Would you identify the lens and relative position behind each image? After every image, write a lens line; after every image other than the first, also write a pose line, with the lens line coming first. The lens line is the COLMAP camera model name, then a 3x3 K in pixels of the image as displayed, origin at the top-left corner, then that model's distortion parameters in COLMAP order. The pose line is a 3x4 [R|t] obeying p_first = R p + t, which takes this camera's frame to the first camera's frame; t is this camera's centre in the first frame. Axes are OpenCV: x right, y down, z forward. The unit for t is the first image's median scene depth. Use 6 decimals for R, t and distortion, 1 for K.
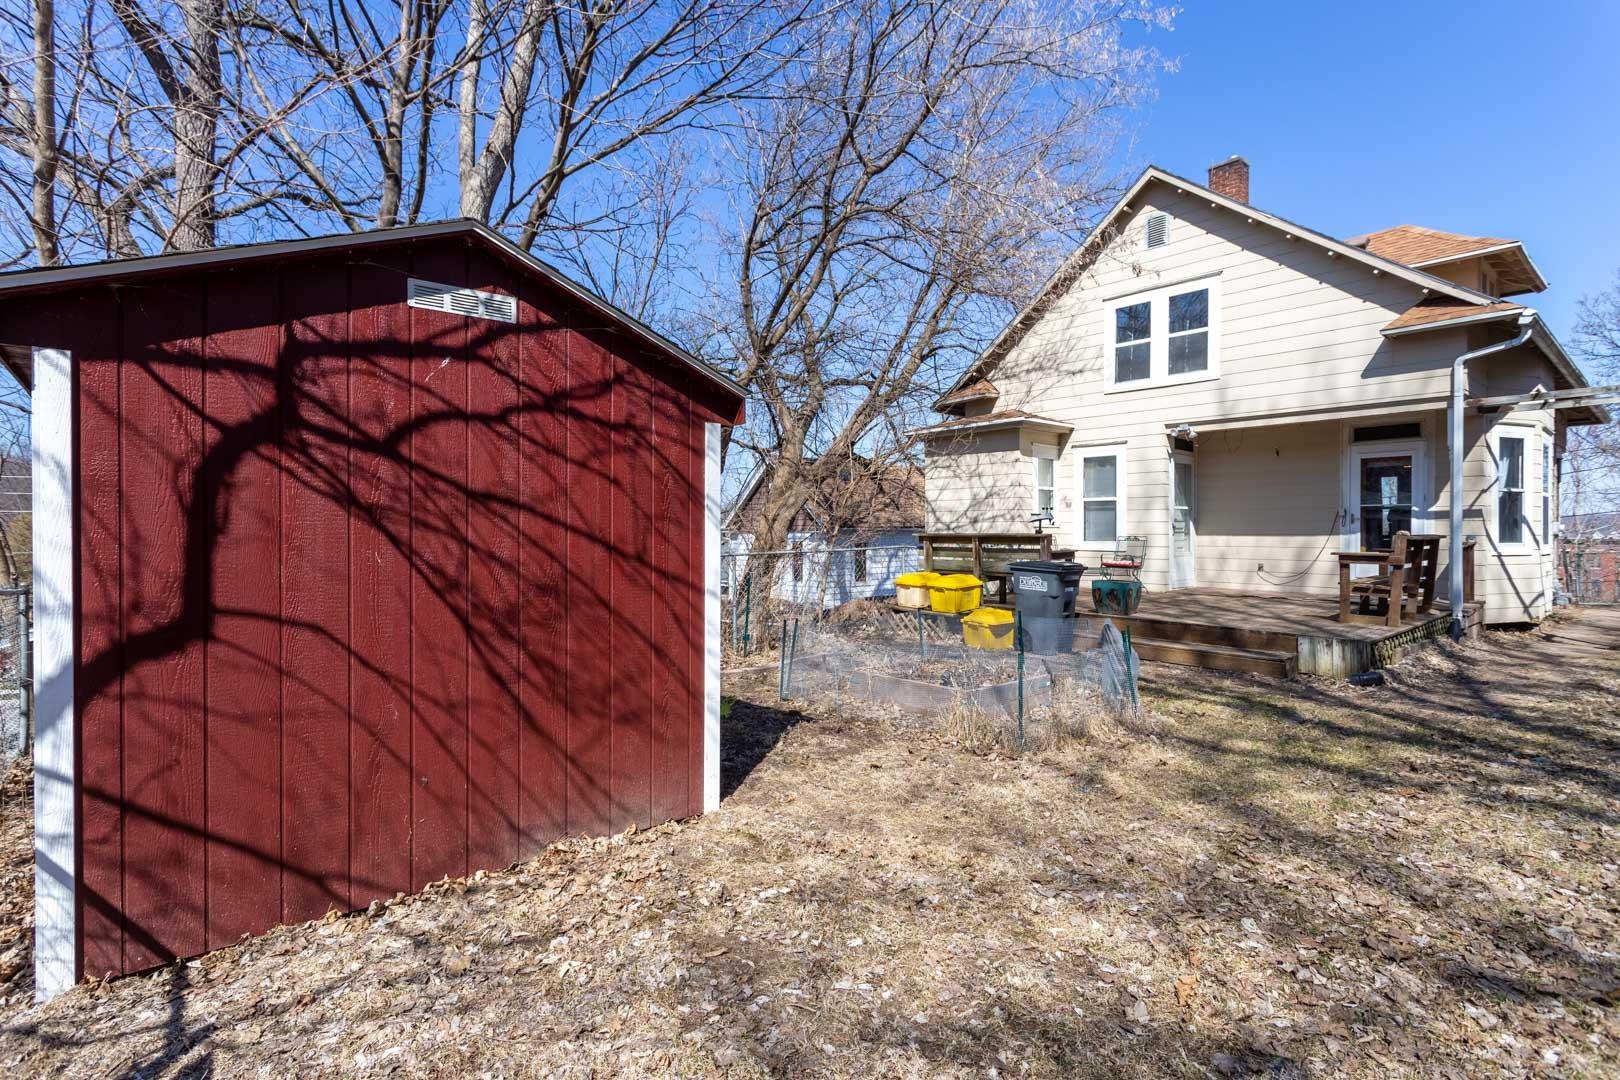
lens RADIAL K [[761.8, 0, 810.0], [0, 761.8, 540.0], [0, 0, 1]] dist [0.009493, -0.000743]
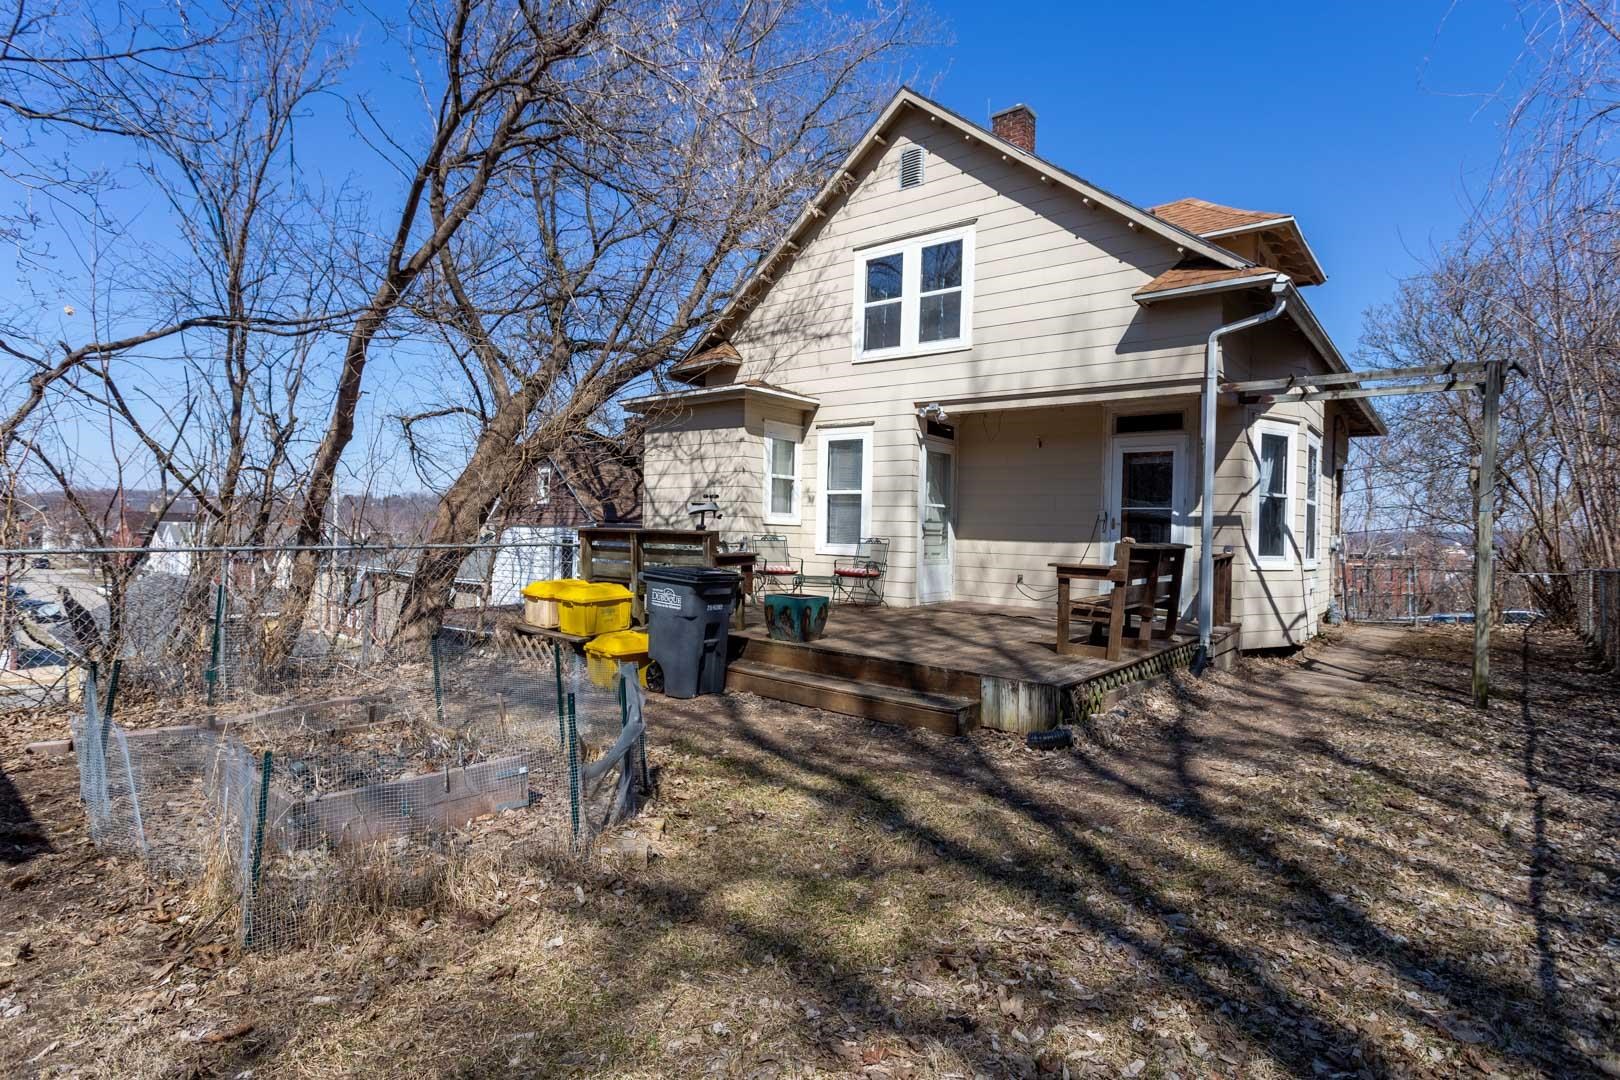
lens RADIAL K [[807.7, 0, 810.0], [0, 807.7, 540.0], [0, 0, 1]] dist [-0.001878, 0.000316]
pose [[0.985266, 0.024130, 0.169318, 0.221975], [-0.024144, 0.999707, -0.001979, 0.000162], [-0.169316, -0.002138, 0.985559, 0.171871]]
